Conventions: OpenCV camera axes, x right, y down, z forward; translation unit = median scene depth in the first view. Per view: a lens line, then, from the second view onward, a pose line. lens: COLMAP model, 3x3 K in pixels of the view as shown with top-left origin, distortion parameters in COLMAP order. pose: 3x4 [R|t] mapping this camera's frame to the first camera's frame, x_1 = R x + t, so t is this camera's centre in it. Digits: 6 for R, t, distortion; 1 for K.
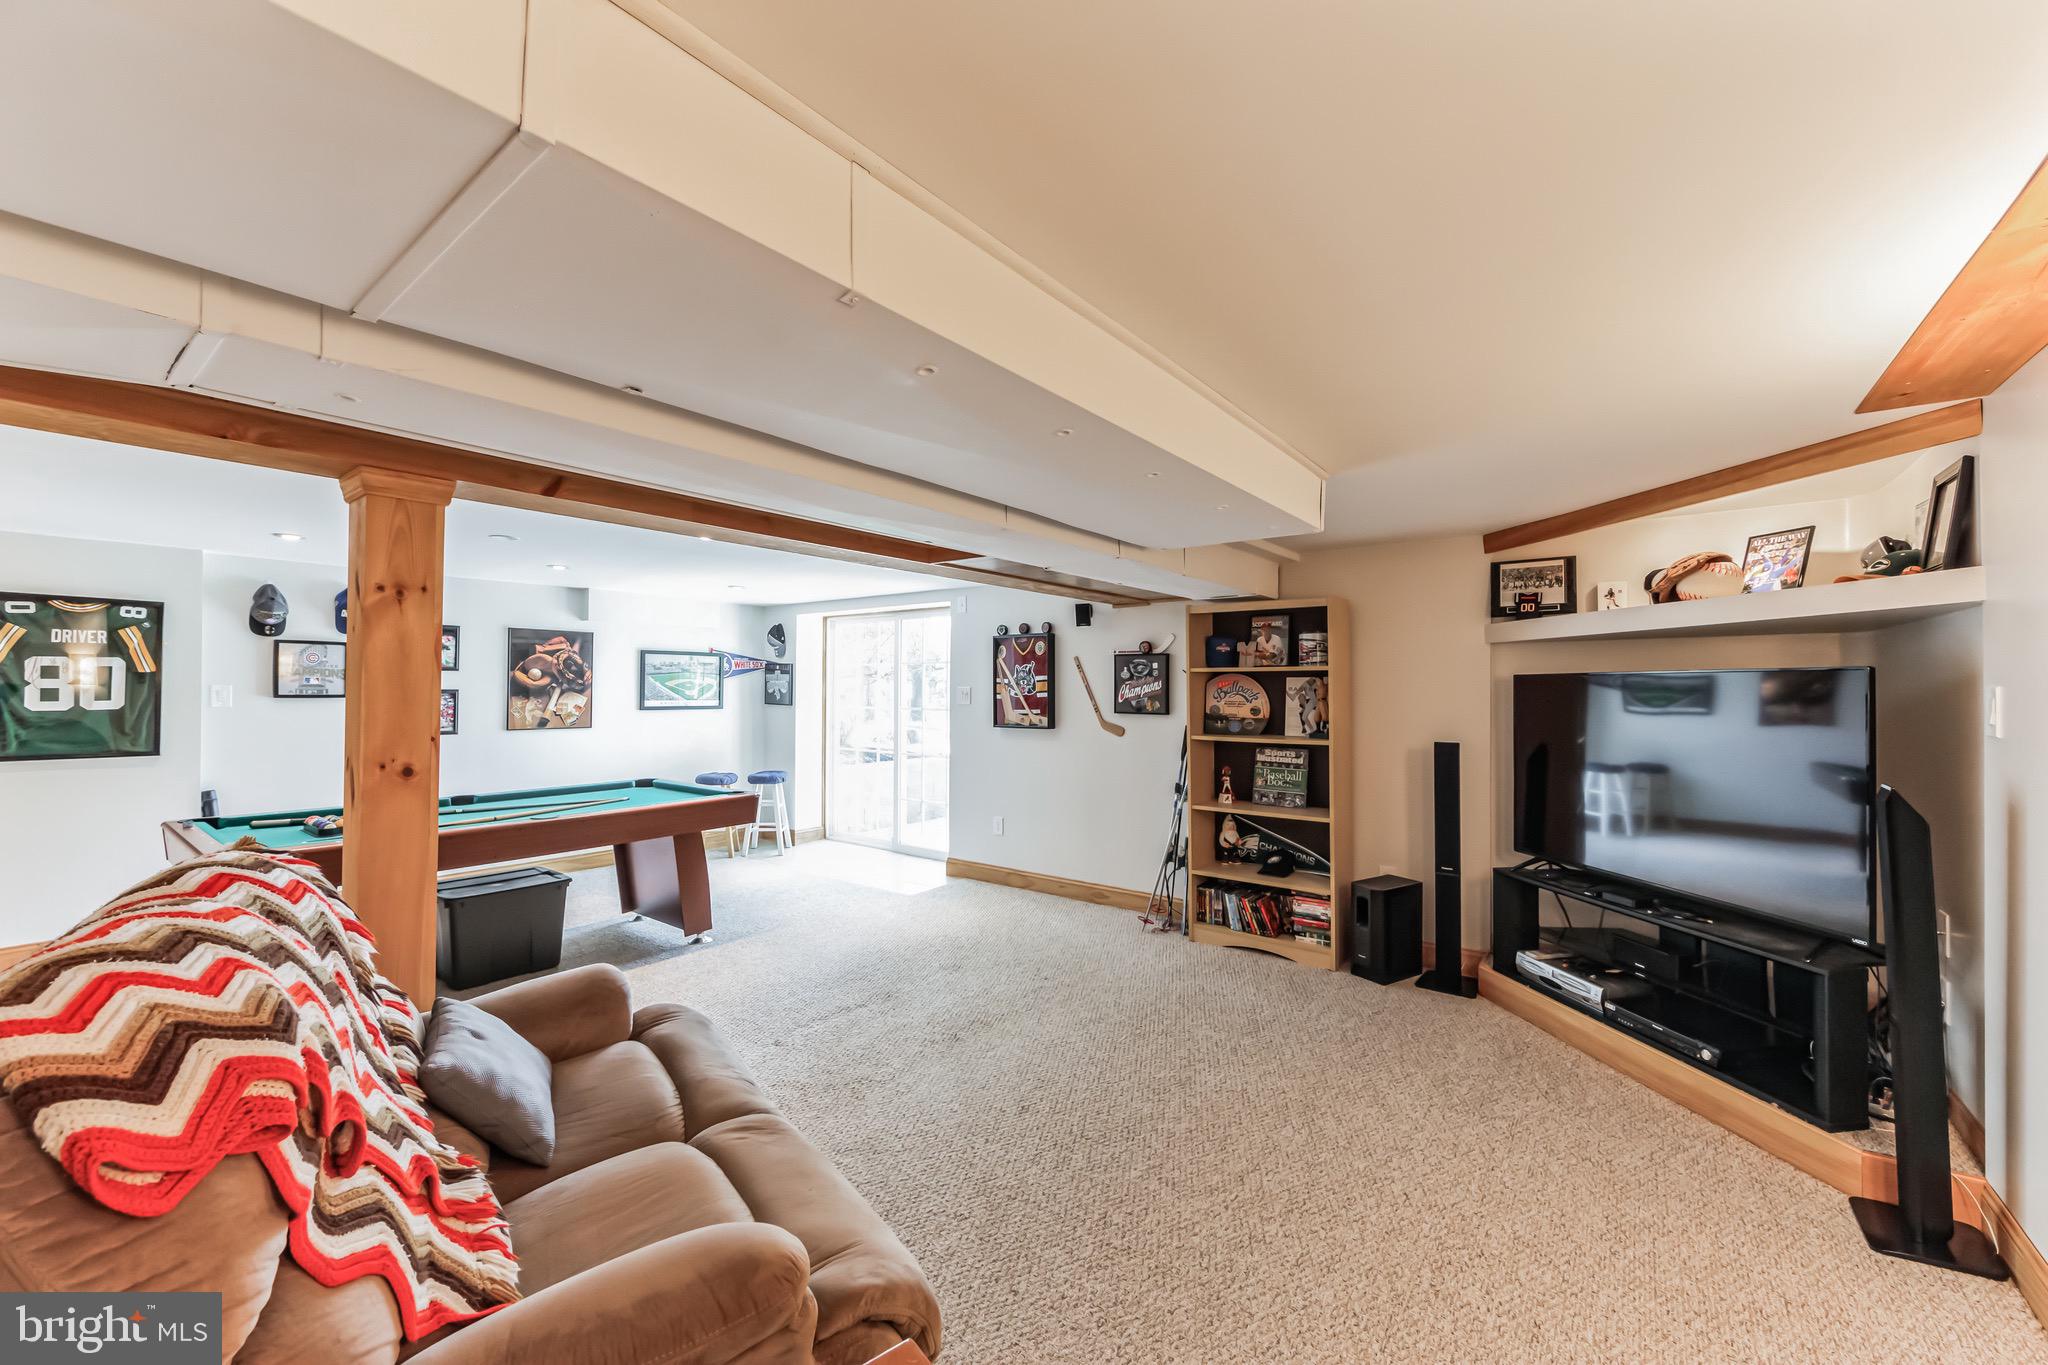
lens RADIAL K [[793.9, 0, 1029.5], [0, 793.9, 695.0], [0, 0, 1]] dist [0.000044, 0.000044]
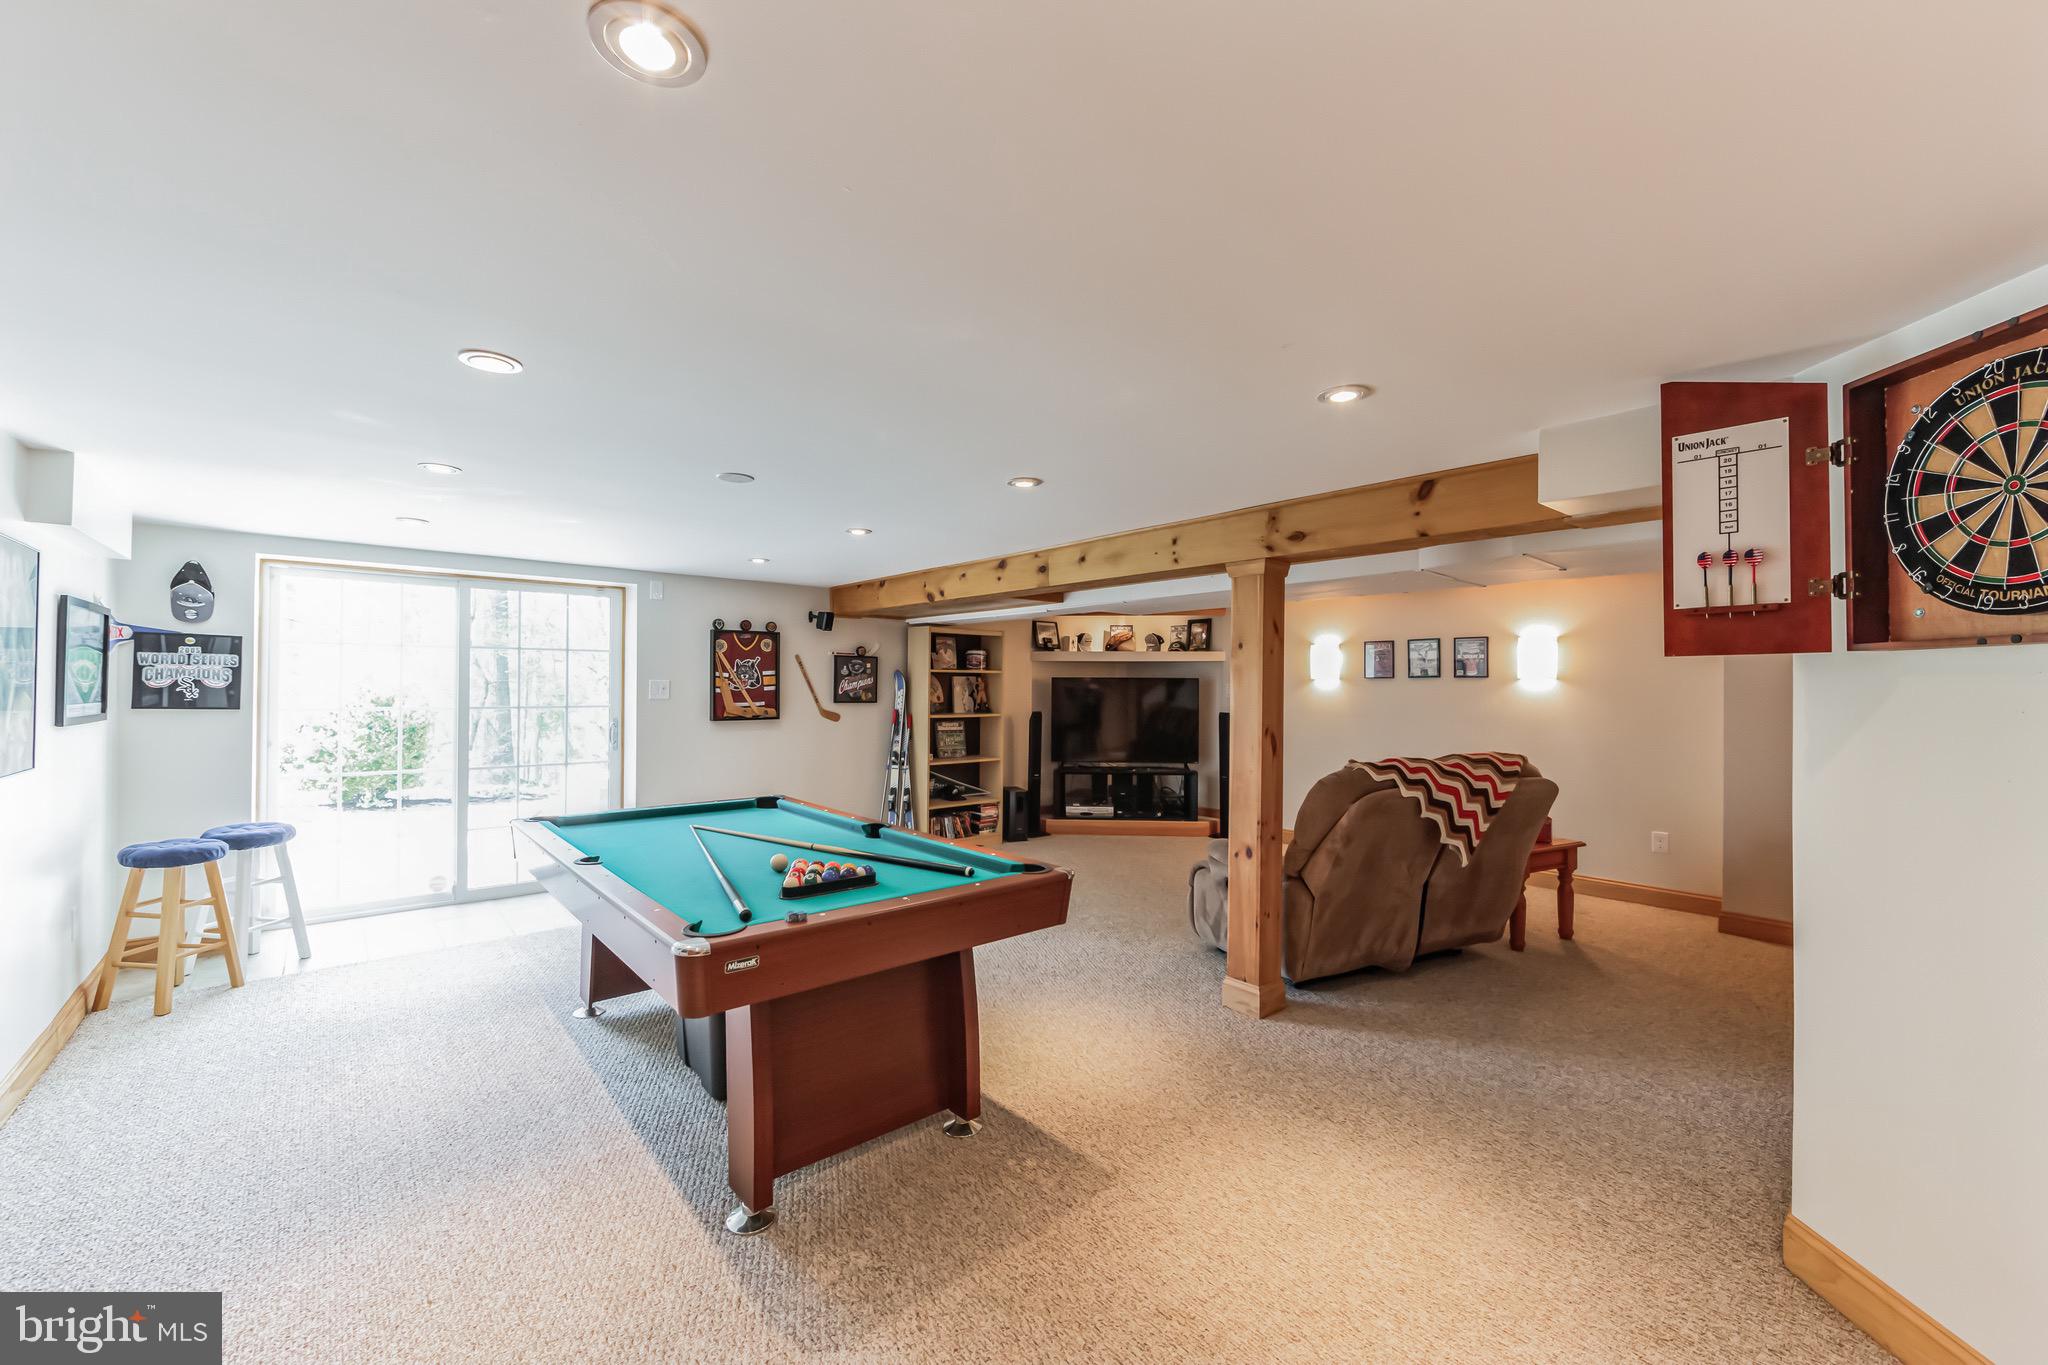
lens RADIAL K [[808.3, 0, 1019.0], [0, 808.3, 682.2], [0, 0, 1]] dist [-0.001426, 0.000080]
pose [[0.200546, -0.004244, 0.979675, -1.079389], [-0.006709, 0.999961, 0.005705, -0.018355], [-0.979661, -0.007717, 0.200510, 0.472645]]
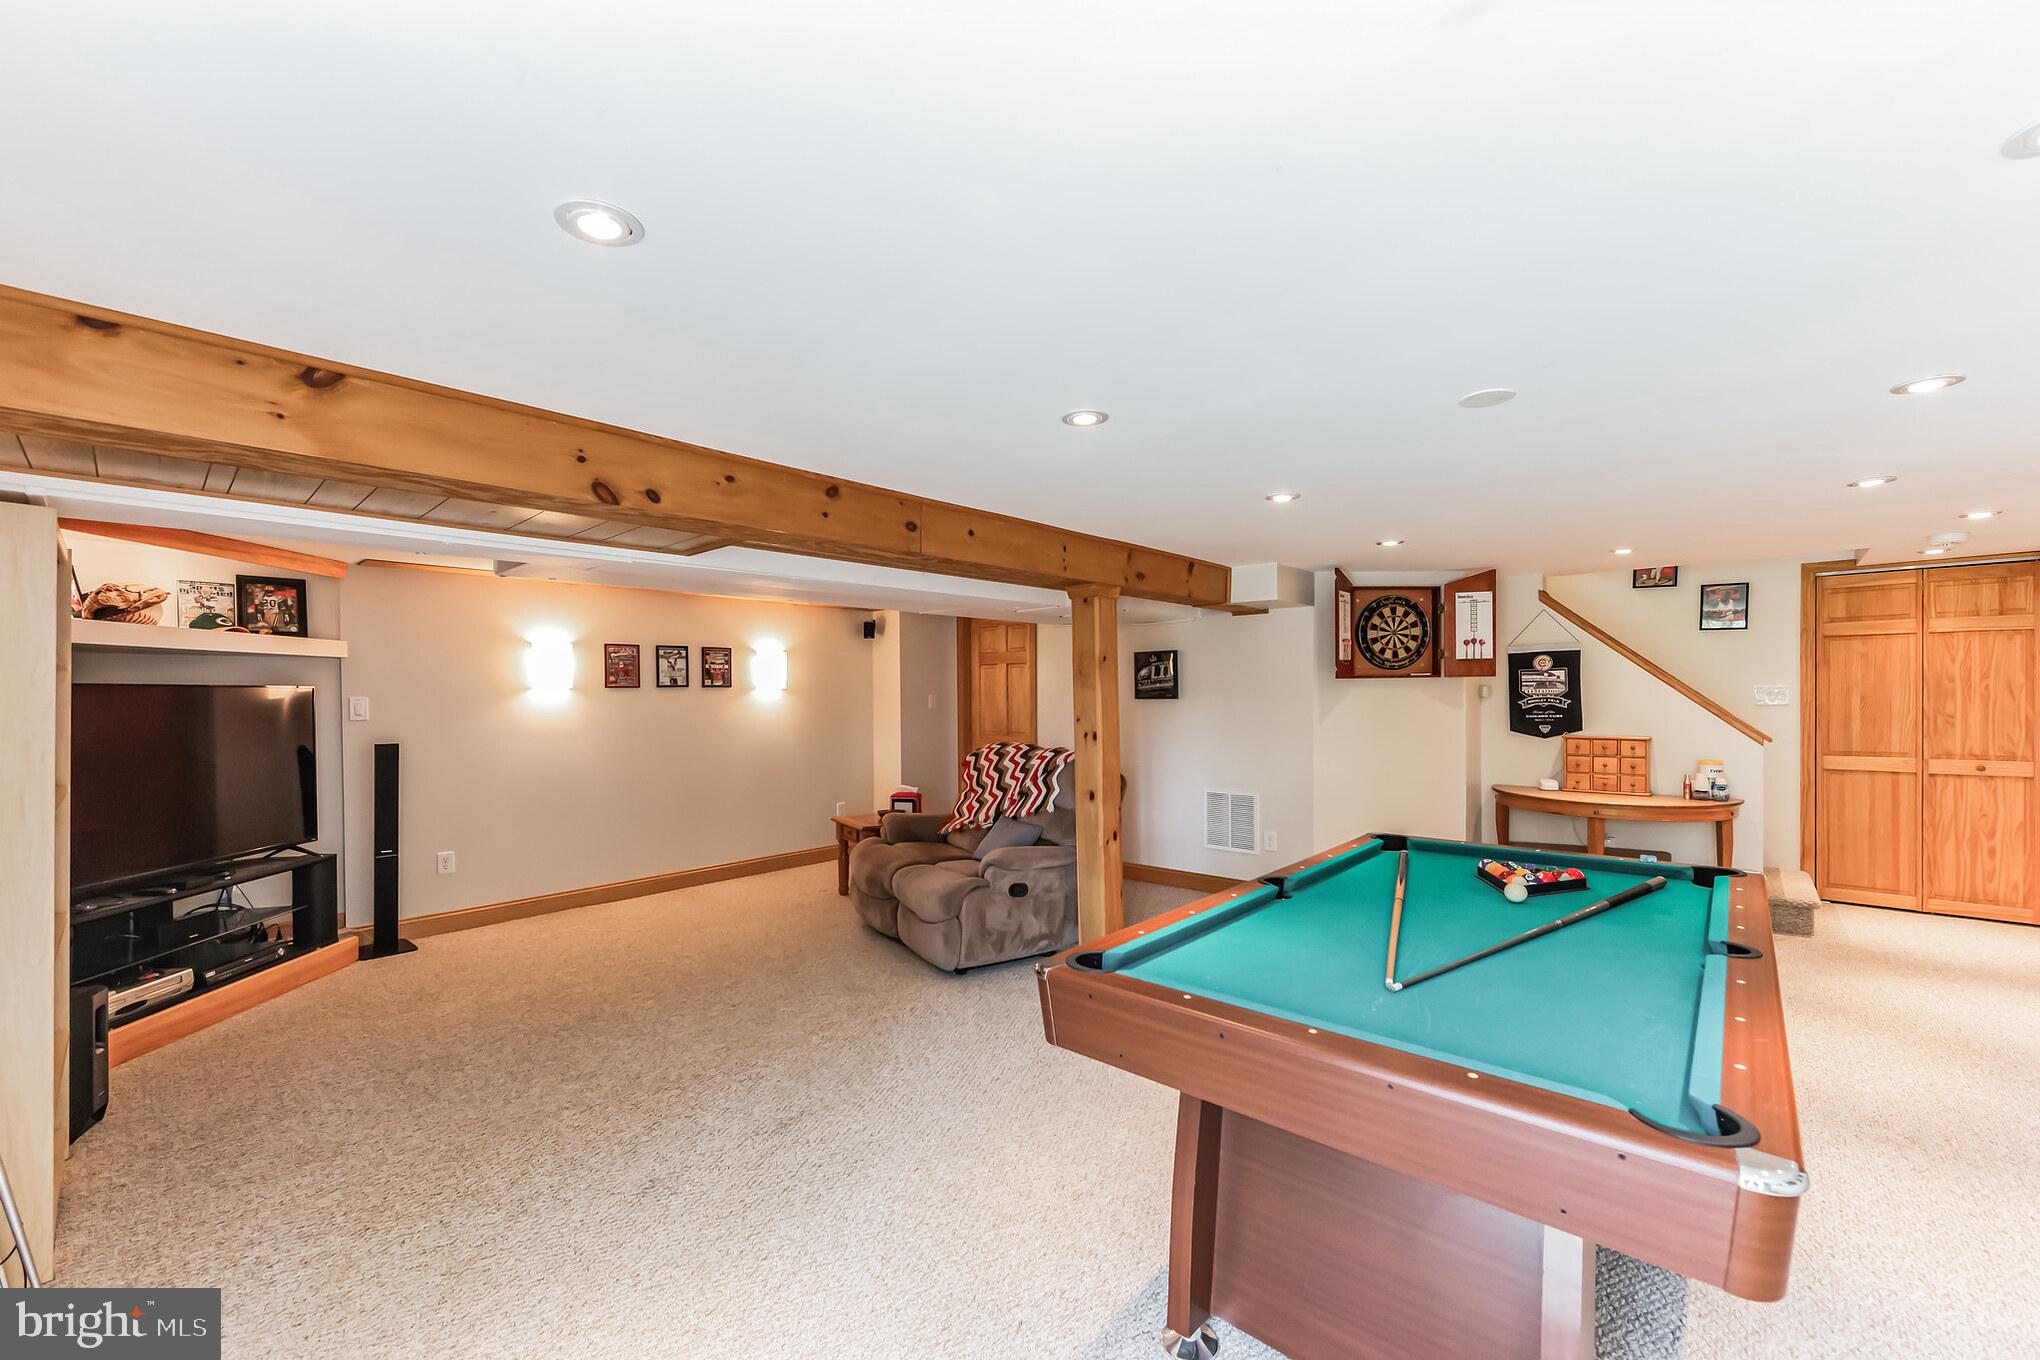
lens RADIAL K [[805.1, 0, 1015.0], [0, 805.1, 679.7], [0, 0, 1]] dist [-0.001426, 0.000080]
pose [[-0.996883, 0.000977, 0.078892, -0.317804], [-0.000767, 0.999756, -0.022073, -0.008000], [-0.078894, -0.022065, -0.996639, 1.236126]]
